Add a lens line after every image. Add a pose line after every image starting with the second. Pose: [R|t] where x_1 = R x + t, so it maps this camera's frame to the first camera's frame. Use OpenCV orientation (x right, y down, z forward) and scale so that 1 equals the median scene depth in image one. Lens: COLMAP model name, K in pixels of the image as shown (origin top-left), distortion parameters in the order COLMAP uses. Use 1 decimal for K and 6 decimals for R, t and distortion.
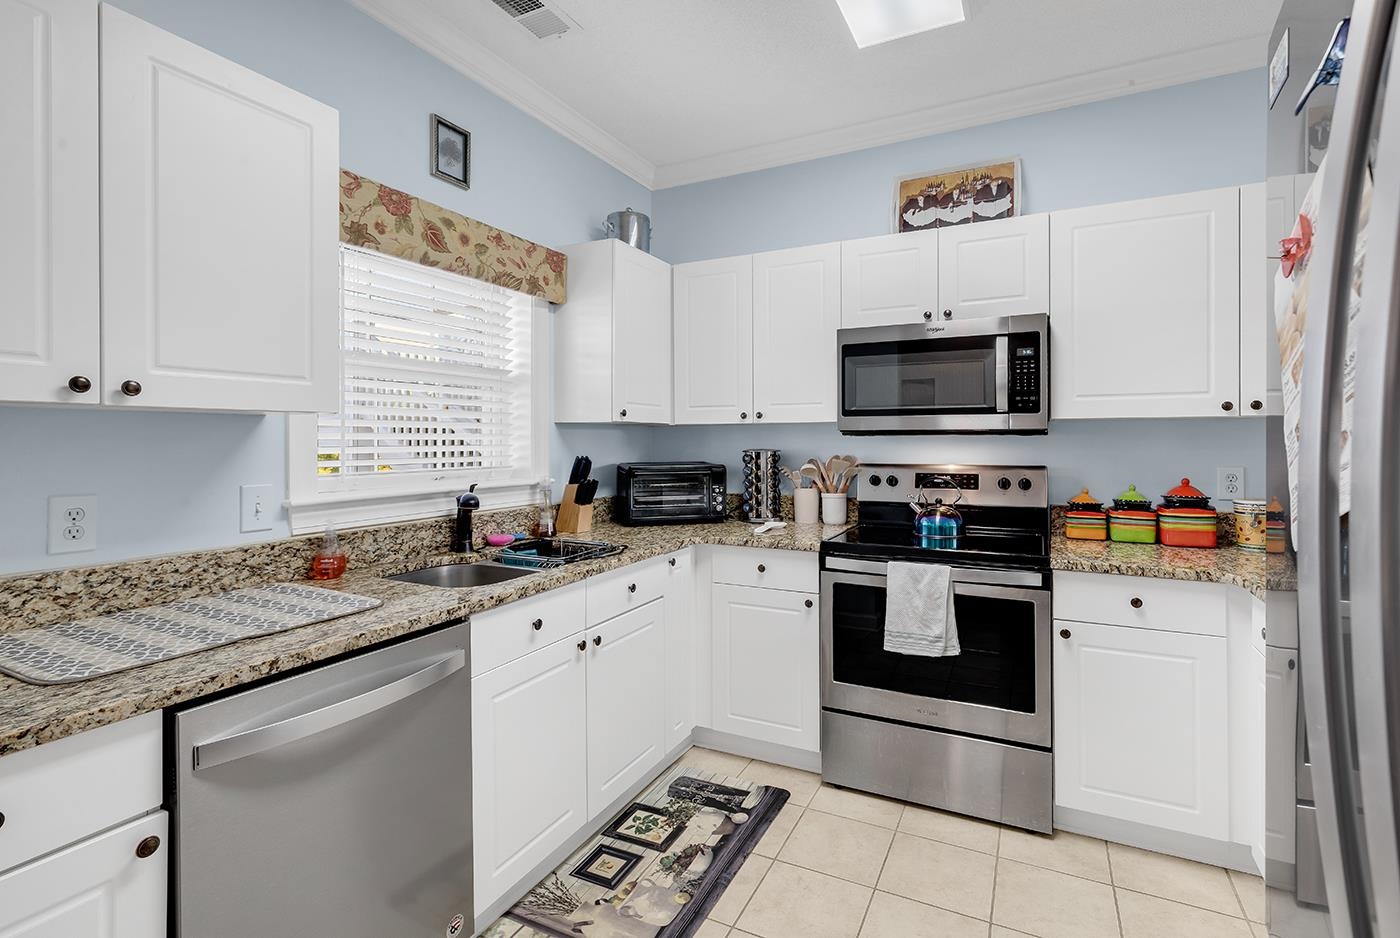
lens RADIAL K [[667.2, 0, 681.6], [0, 667.2, 444.4], [0, 0, 1]] dist [-0.000413, -0.000457]
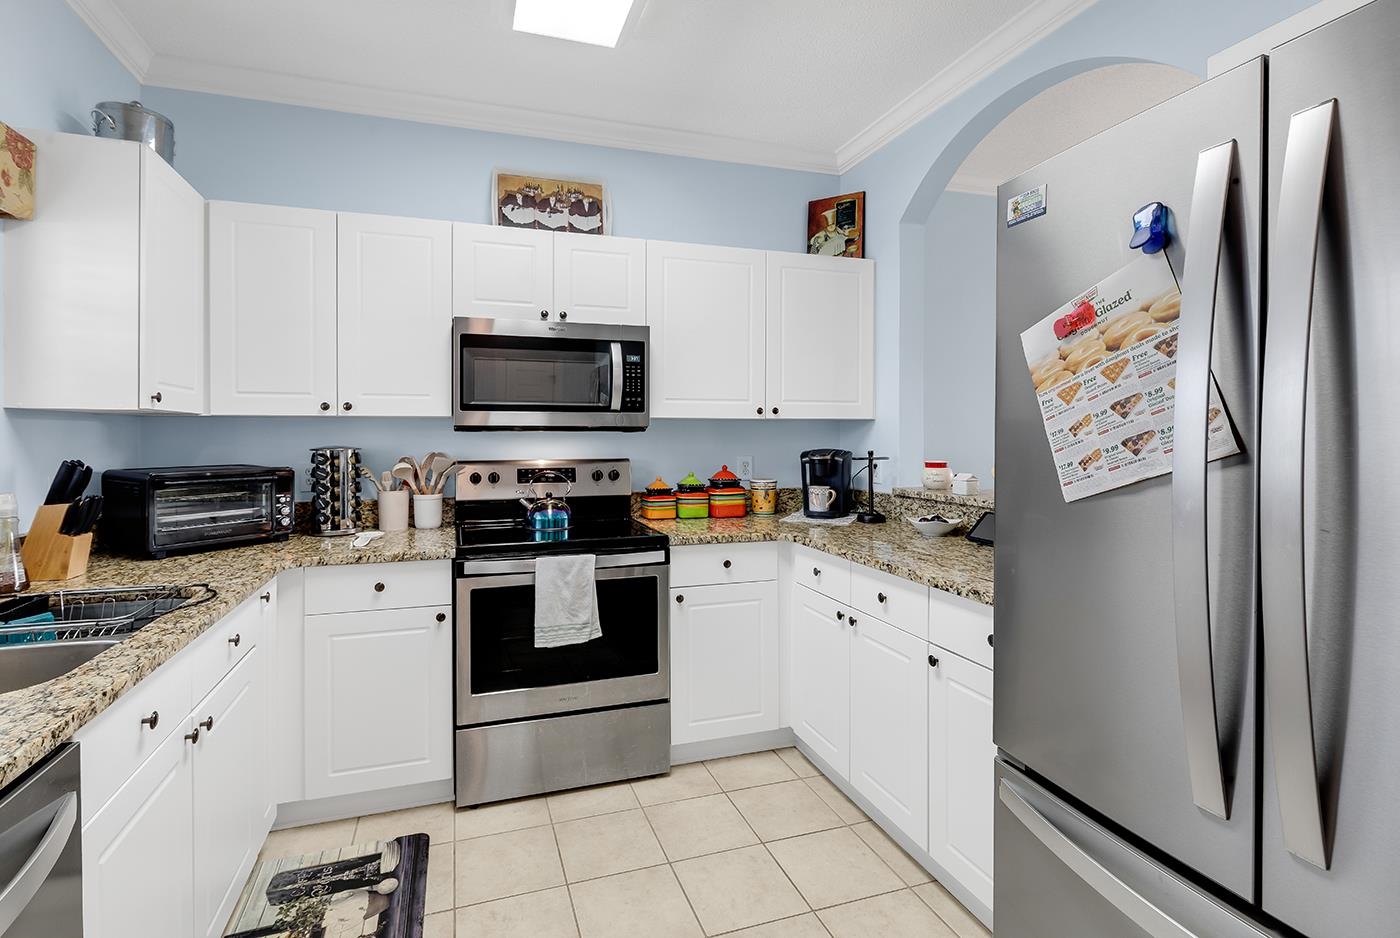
lens RADIAL K [[672.4, 0, 707.0], [0, 672.4, 441.5], [0, 0, 1]] dist [-0.001164, -0.000363]
pose [[0.696560, -0.005706, 0.717476, -0.205907], [0.004390, 0.999984, 0.003690, -0.000802], [-0.717485, 0.000579, 0.696573, 0.106243]]
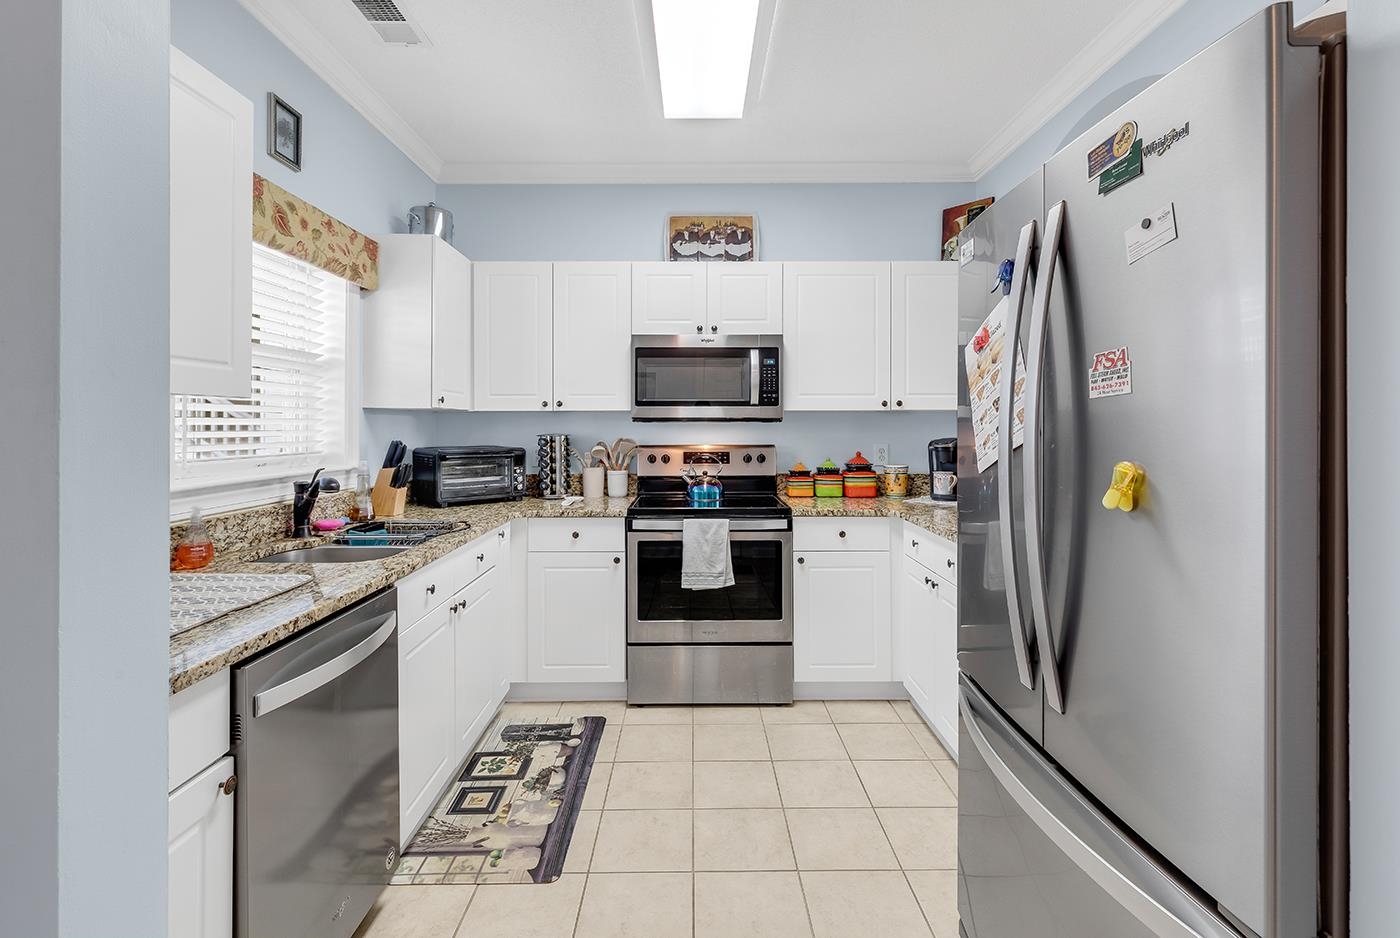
lens RADIAL K [[651.9, 0, 703.9], [0, 651.9, 431.9], [0, 0, 1]] dist [0.000952, 0.000071]
pose [[0.887094, -0.003228, 0.461578, -0.211556], [0.002175, 0.999994, 0.002812, 0.002210], [-0.461585, -0.001490, 0.887095, -0.121933]]
